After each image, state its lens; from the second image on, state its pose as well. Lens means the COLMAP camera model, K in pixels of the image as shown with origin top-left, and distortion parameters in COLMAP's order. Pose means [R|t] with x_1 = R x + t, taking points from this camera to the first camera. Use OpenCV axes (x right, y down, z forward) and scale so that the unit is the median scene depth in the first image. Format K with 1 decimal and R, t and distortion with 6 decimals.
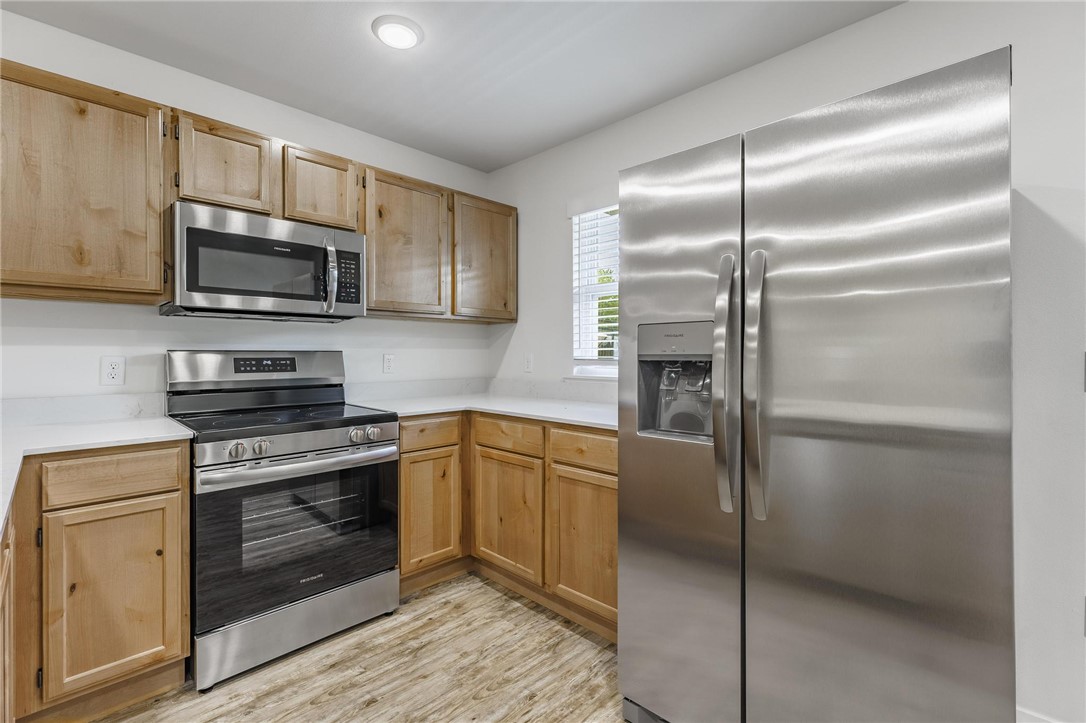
lens RADIAL K [[482.7, 0, 542.7], [0, 482.7, 356.5], [0, 0, 1]] dist [-0.003667, -0.000178]
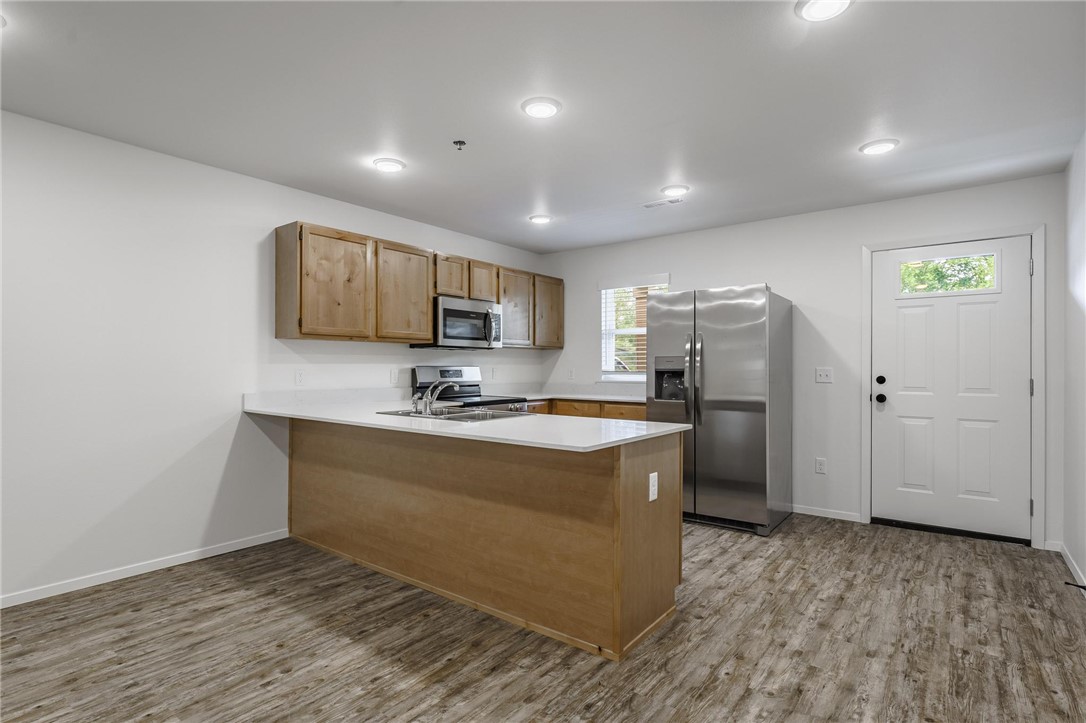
lens RADIAL K [[548.3, 0, 546.1], [0, 548.3, 363.5], [0, 0, 1]] dist [0.003149, 0.000137]
pose [[0.991670, 0.002571, 0.128776, -0.505355], [-0.001051, 0.999929, -0.011867, 0.002412], [-0.128798, 0.011633, 0.991603, -1.213952]]
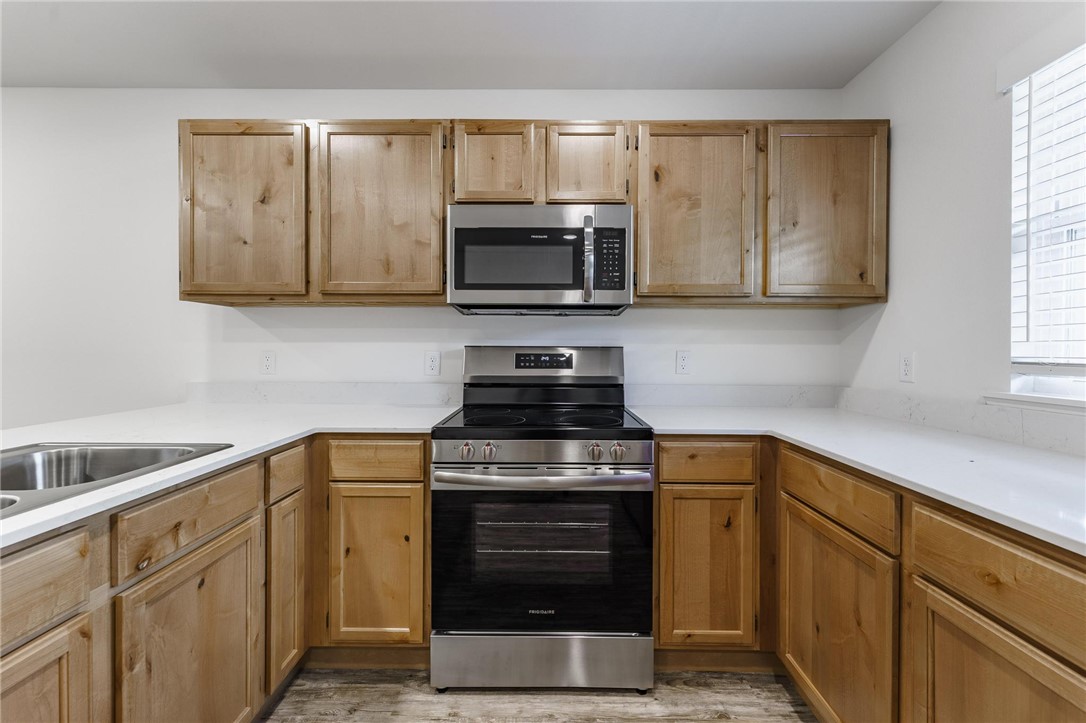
lens RADIAL K [[441.4, 0, 544.9], [0, 441.4, 352.5], [0, 0, 1]] dist [0.005337, 0.000573]
pose [[0.696336, 0.007811, -0.717673, 0.074187], [-0.009570, 0.999953, 0.001598, -0.001385], [0.717652, 0.005756, 0.696378, 0.397050]]
